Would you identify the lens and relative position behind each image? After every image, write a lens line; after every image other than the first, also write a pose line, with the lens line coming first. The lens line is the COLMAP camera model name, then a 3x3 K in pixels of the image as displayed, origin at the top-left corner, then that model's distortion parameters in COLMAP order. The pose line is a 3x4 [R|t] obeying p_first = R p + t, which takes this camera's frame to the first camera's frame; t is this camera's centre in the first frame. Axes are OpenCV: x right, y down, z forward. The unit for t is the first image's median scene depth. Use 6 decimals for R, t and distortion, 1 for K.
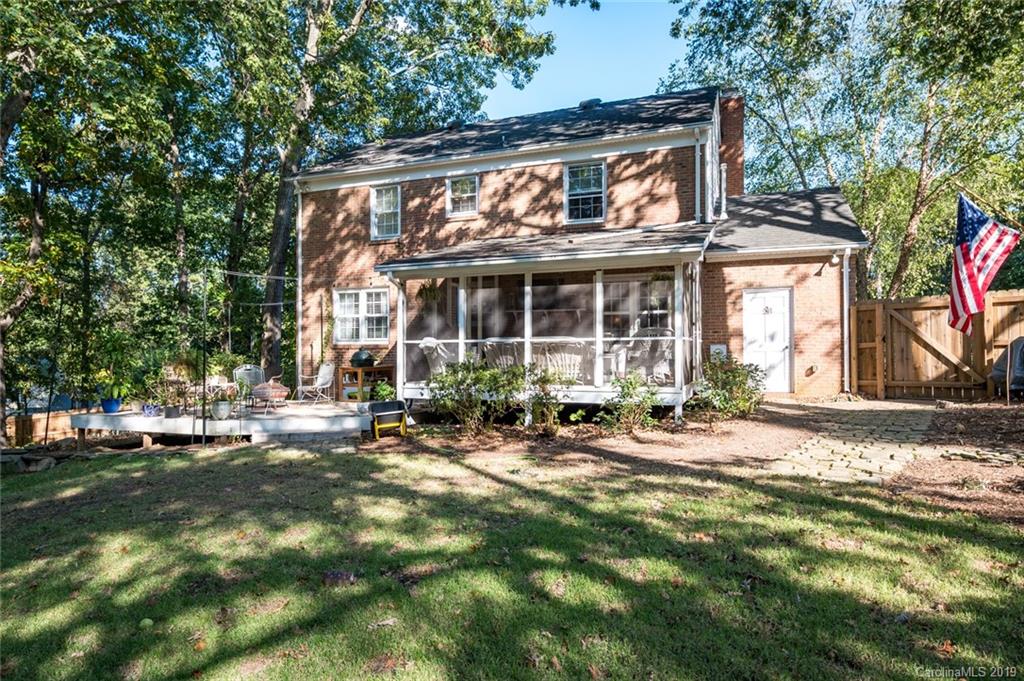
lens RADIAL K [[614.4, 0, 504.8], [0, 614.4, 340.5], [0, 0, 1]] dist [0.005711, -0.019902]
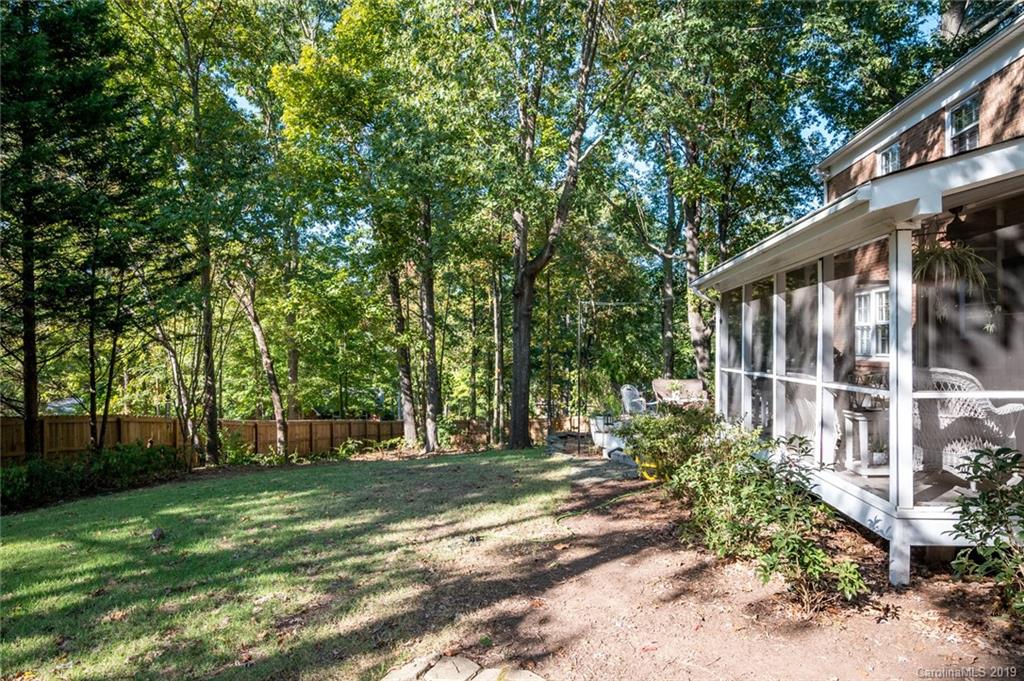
lens RADIAL K [[614.4, 0, 504.8], [0, 614.4, 340.5], [0, 0, 1]] dist [0.005711, -0.019902]
pose [[0.284881, -0.001065, -0.958562, 1.137952], [0.003973, 0.999992, 0.000070, -0.074980], [0.958555, -0.003828, 0.284883, 1.099735]]
